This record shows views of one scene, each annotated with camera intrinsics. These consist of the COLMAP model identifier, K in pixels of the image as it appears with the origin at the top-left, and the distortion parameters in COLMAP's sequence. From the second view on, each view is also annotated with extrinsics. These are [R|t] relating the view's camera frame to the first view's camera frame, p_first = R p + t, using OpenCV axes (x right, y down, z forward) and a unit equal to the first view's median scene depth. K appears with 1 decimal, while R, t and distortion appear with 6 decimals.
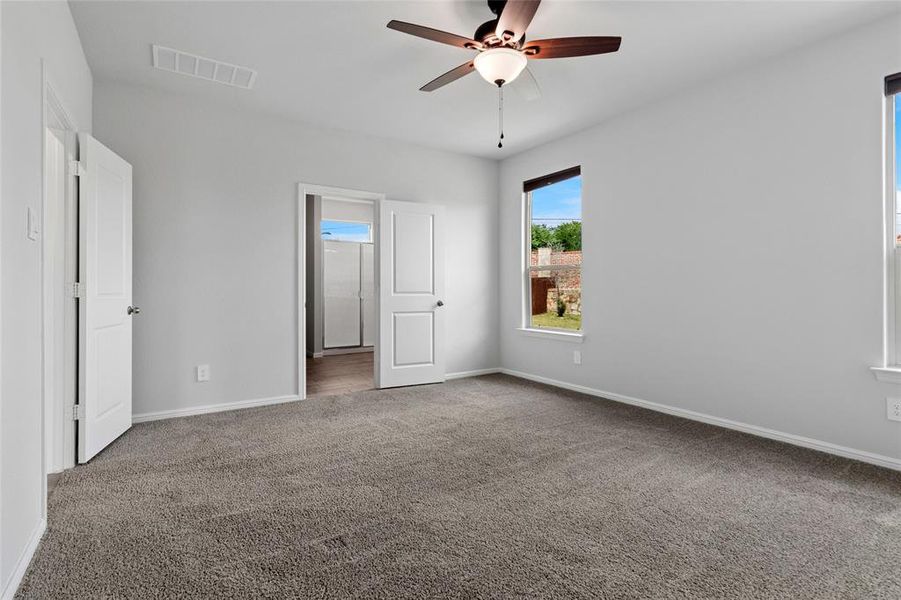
lens RADIAL K [[437.3, 0, 455.9], [0, 437.3, 288.7], [0, 0, 1]] dist [0.000918, 0.000033]
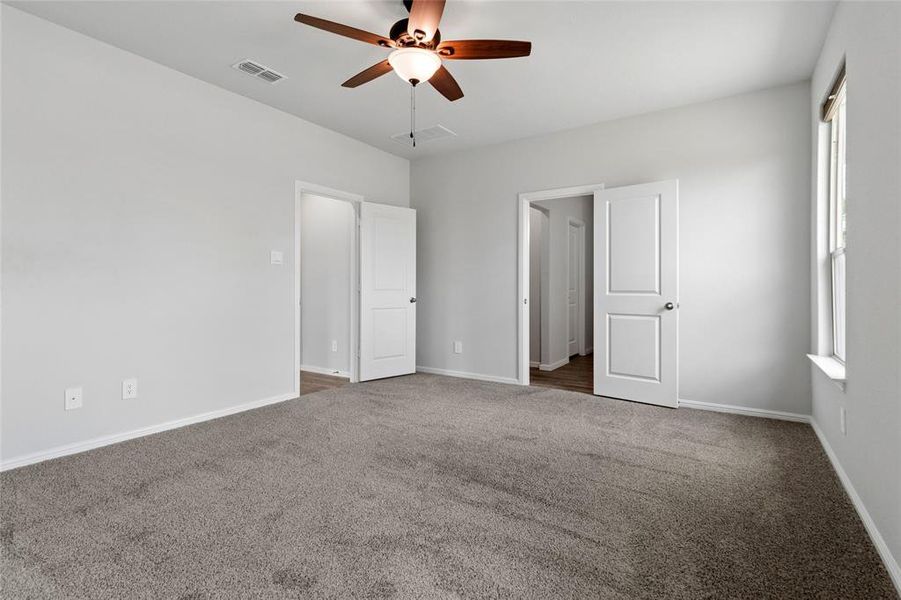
lens RADIAL K [[437.3, 0, 455.9], [0, 437.3, 288.7], [0, 0, 1]] dist [0.000918, 0.000033]
pose [[0.388408, 0.005267, -0.921472, 0.562075], [-0.000032, 0.999984, 0.005702, -0.002008], [0.921487, -0.002185, 0.388402, 0.363782]]
